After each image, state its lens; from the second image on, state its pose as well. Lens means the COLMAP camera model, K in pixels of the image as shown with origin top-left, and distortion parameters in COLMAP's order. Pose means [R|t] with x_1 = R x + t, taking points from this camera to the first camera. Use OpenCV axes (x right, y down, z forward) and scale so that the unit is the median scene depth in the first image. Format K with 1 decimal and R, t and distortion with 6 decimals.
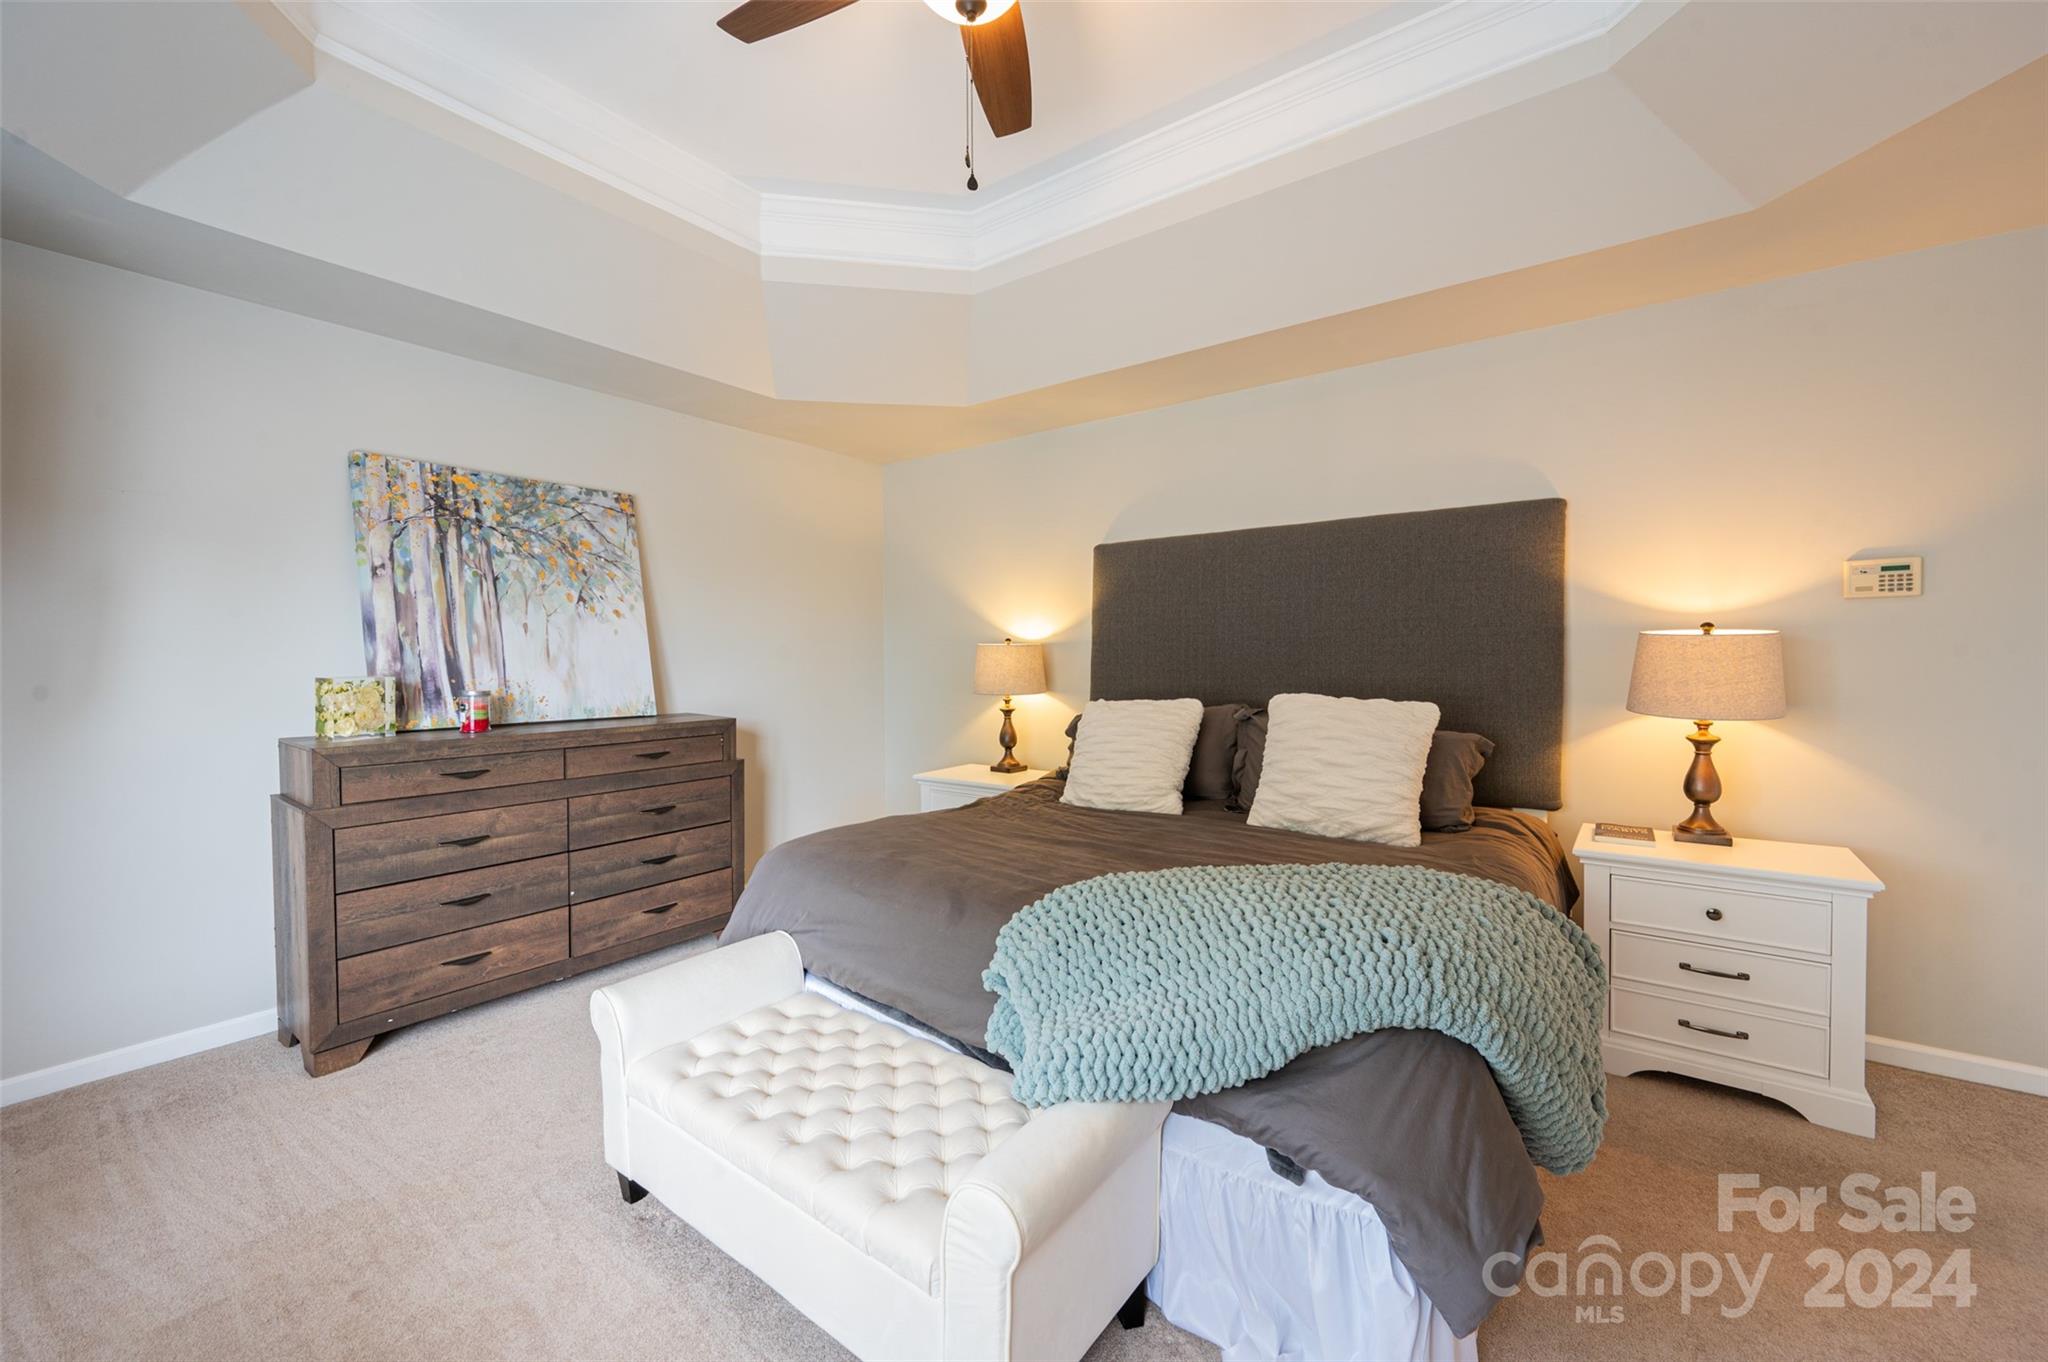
lens RADIAL K [[809.8, 0, 1024.0], [0, 809.8, 681.0], [0, 0, 1]] dist [0.000683, 0.000254]
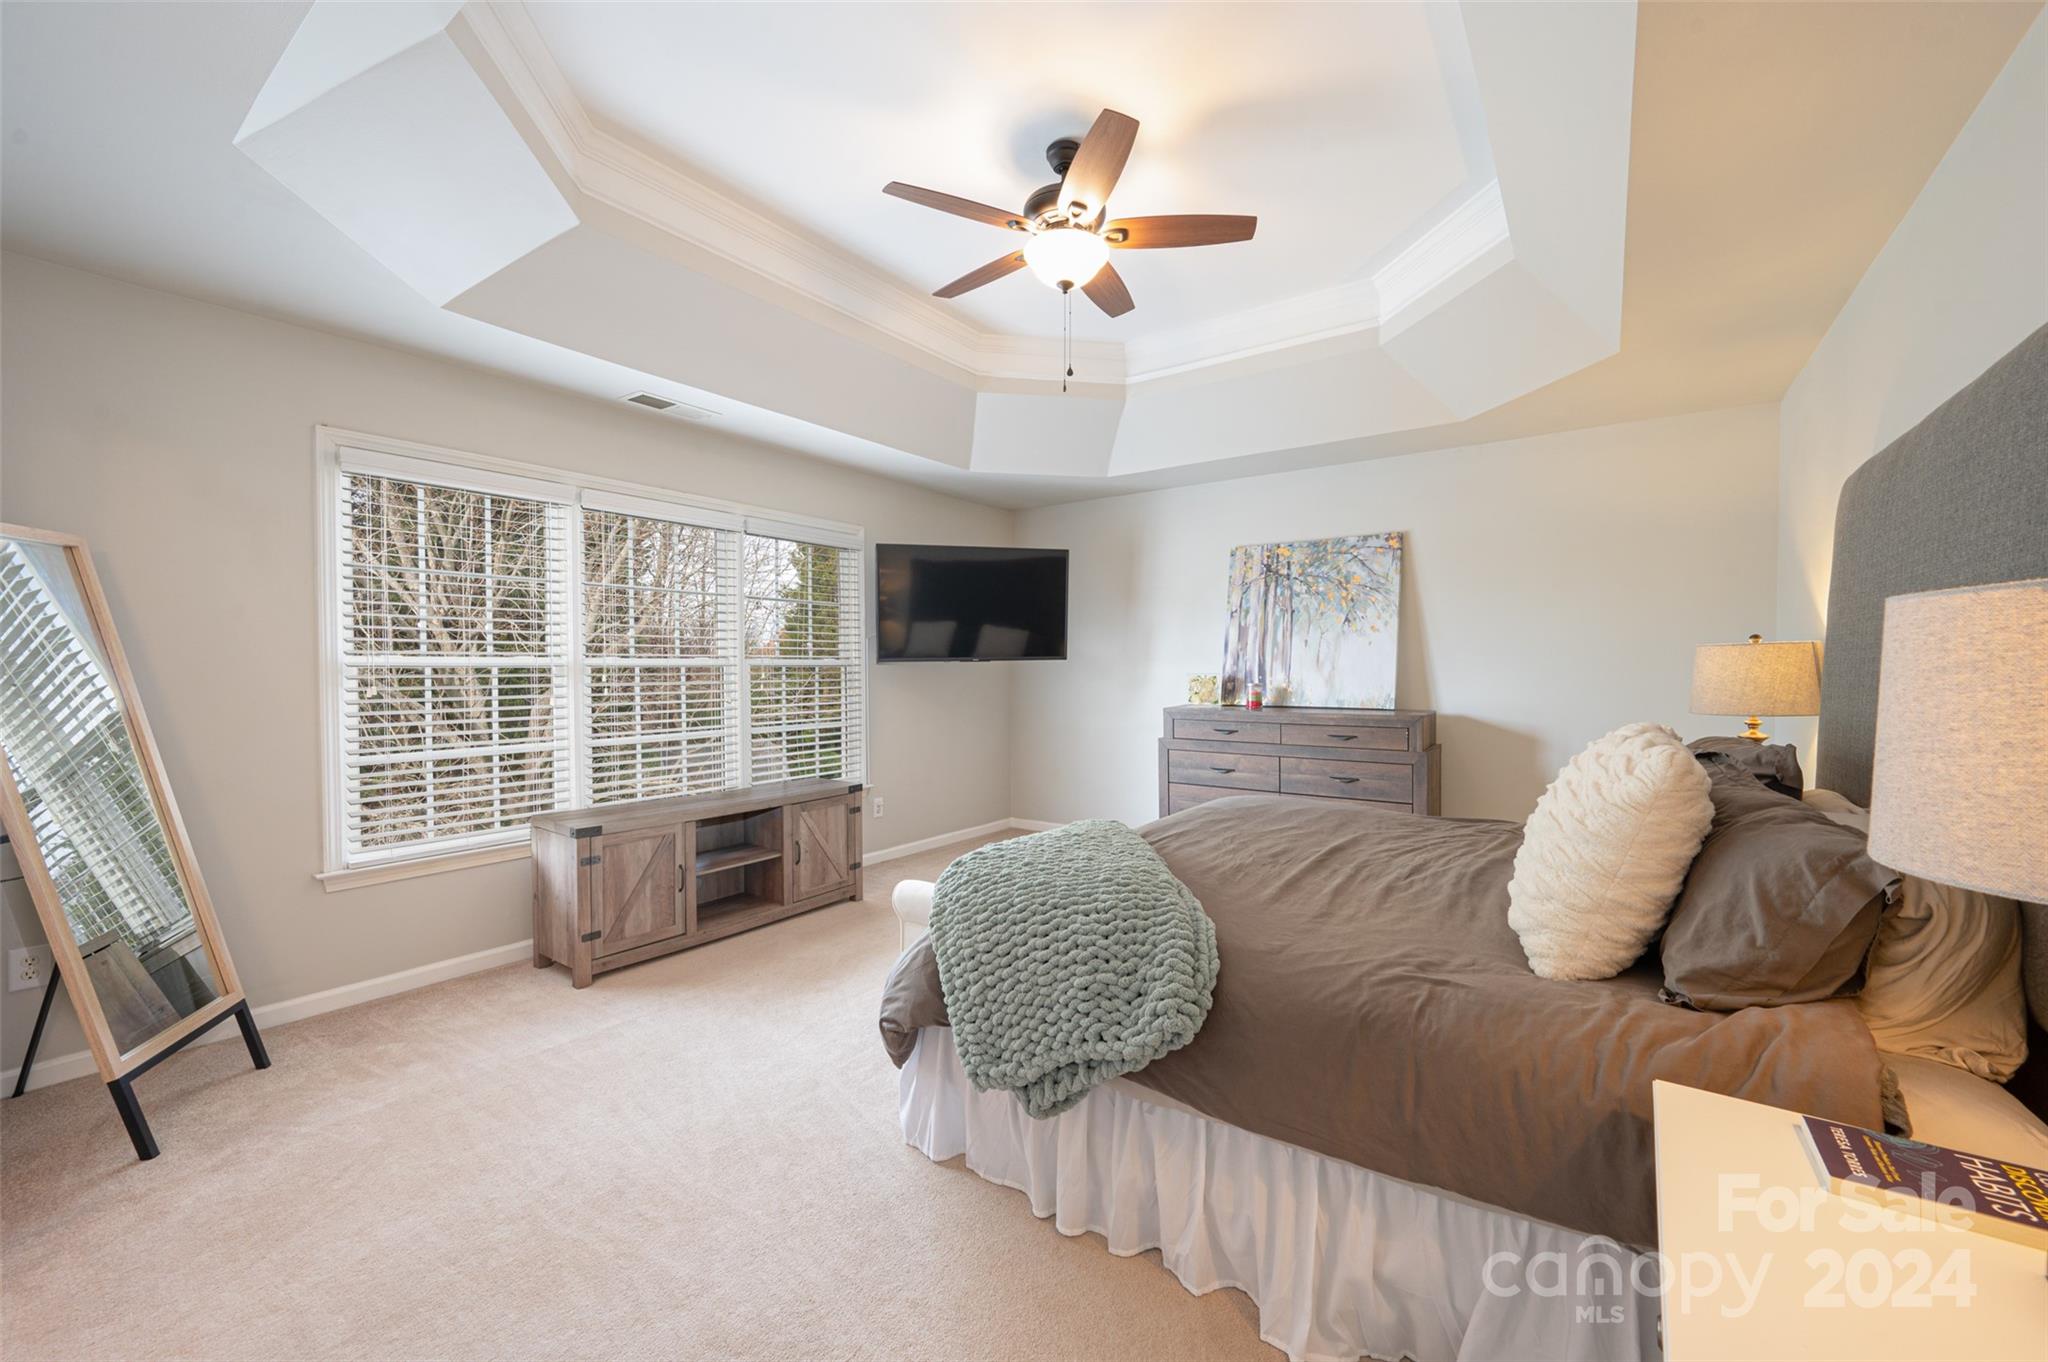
lens RADIAL K [[809.8, 0, 1024.0], [0, 809.8, 681.0], [0, 0, 1]] dist [0.000683, 0.000254]
pose [[-0.000500, 0.023092, -0.999733, 0.833307], [-0.026717, 0.999376, 0.023097, -0.015626], [0.999643, 0.026721, 0.000117, 0.465872]]
